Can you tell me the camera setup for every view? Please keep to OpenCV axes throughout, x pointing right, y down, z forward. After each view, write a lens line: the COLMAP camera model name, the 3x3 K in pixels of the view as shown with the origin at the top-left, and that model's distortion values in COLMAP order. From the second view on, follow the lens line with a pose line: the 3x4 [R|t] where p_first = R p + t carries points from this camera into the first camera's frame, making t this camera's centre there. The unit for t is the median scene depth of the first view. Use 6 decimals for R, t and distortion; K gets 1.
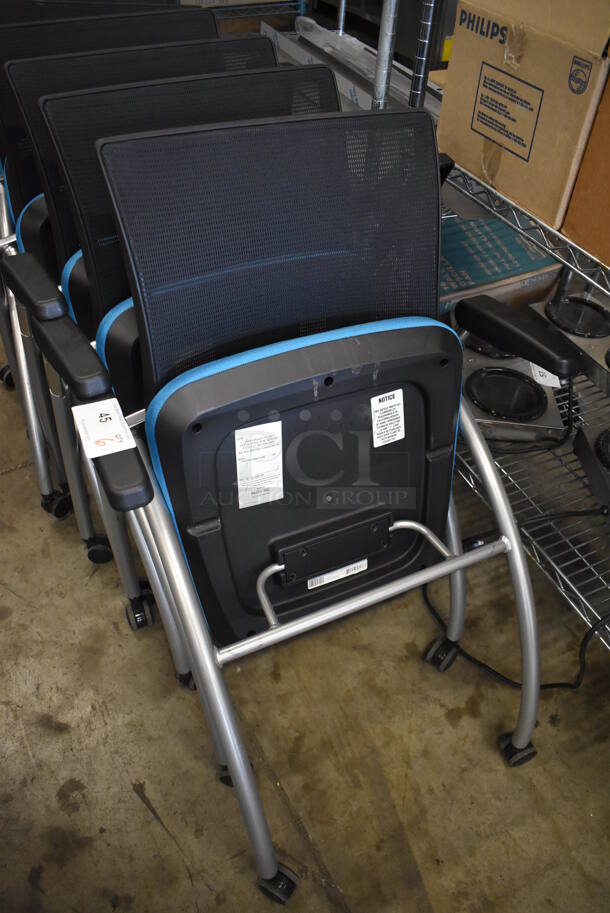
lens RADIAL K [[709.6, 0, 312.2], [0, 709.6, 461.8], [0, 0, 1]] dist [-0.106298, 0.025196]
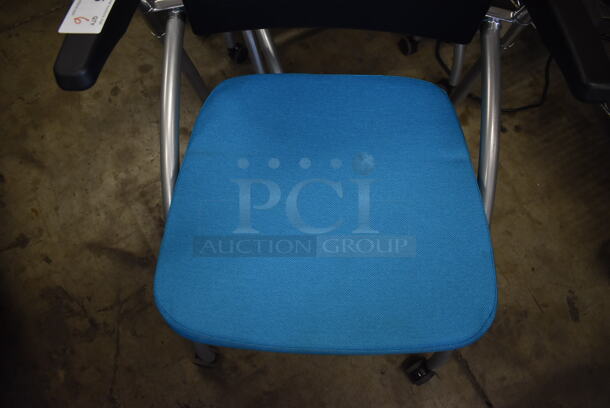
lens RADIAL K [[474.1, 0, 305.7], [0, 474.1, 202.0], [0, 0, 1]] dist [-0.106298, 0.025196]
pose [[0.997738, -0.006399, -0.066920, -0.045487], [0.030528, 0.930030, 0.366214, 0.152059], [0.059894, -0.367428, 0.928121, -0.019711]]
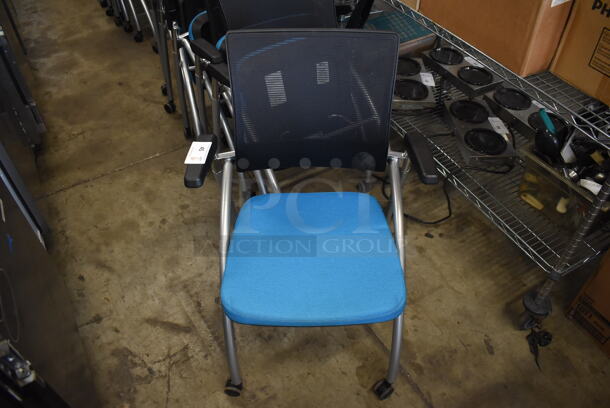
lens RADIAL K [[474.1, 0, 306.7], [0, 474.1, 201.1], [0, 0, 1]] dist [-0.106298, 0.025196]
pose [[0.997933, -0.060762, -0.020918, -0.041388], [0.061171, 0.997937, 0.019491, 0.228384], [0.019691, -0.020730, 0.999591, -0.543972]]
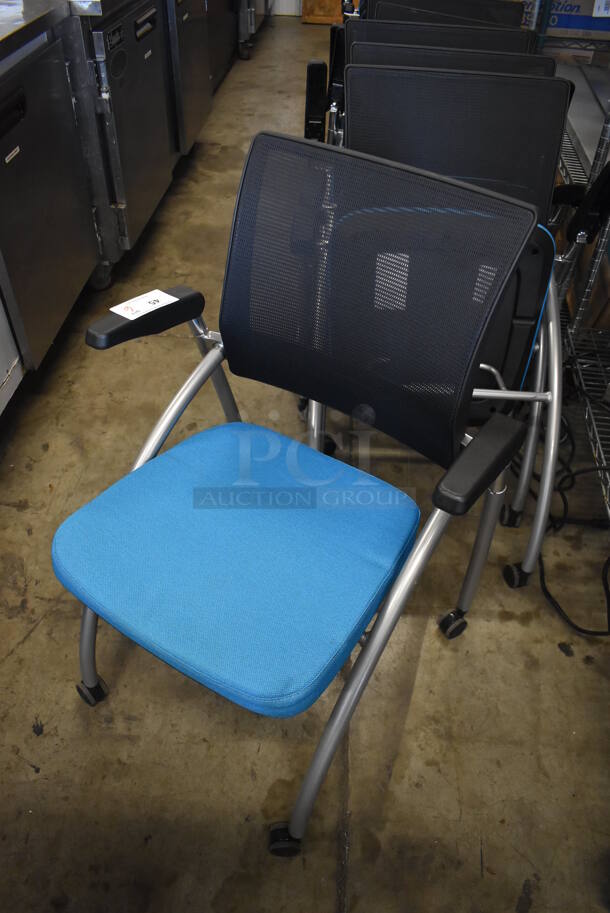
lens RADIAL K [[709.6, 0, 310.2], [0, 709.6, 460.9], [0, 0, 1]] dist [-0.106298, 0.025196]
pose [[0.840966, 0.349027, -0.413468, 0.349962], [-0.362920, 0.930613, 0.047419, 0.198568], [0.401329, 0.110178, 0.909283, -0.264600]]
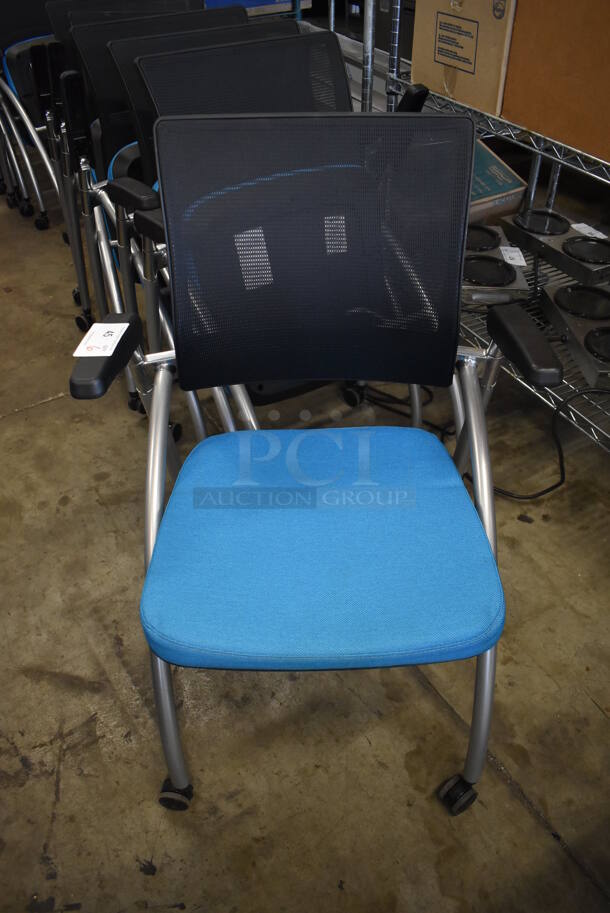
lens RADIAL K [[709.6, 0, 309.7], [0, 709.6, 462.0], [0, 0, 1]] dist [-0.106298, 0.025196]
pose [[0.996934, -0.074271, -0.024617, -0.043585], [0.073184, 0.996415, -0.042446, 0.320185], [0.027681, 0.040515, 0.998795, -0.318051]]
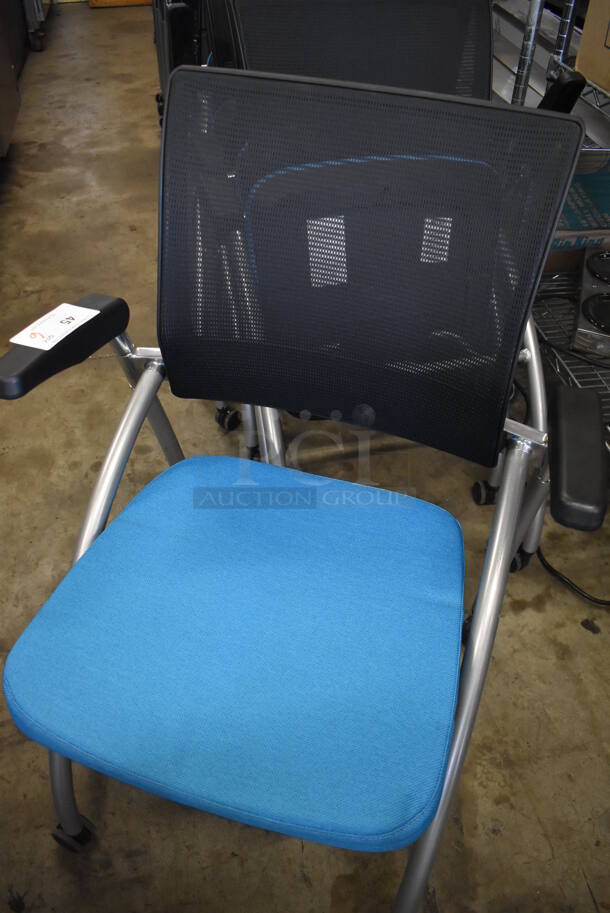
lens RADIAL K [[709.6, 0, 309.9], [0, 709.6, 459.9], [0, 0, 1]] dist [-0.106298, 0.025196]
pose [[0.958822, 0.167839, -0.229108, 0.115419], [-0.170771, 0.985285, 0.007116, 0.209020], [0.226931, 0.032302, 0.973375, -0.118483]]
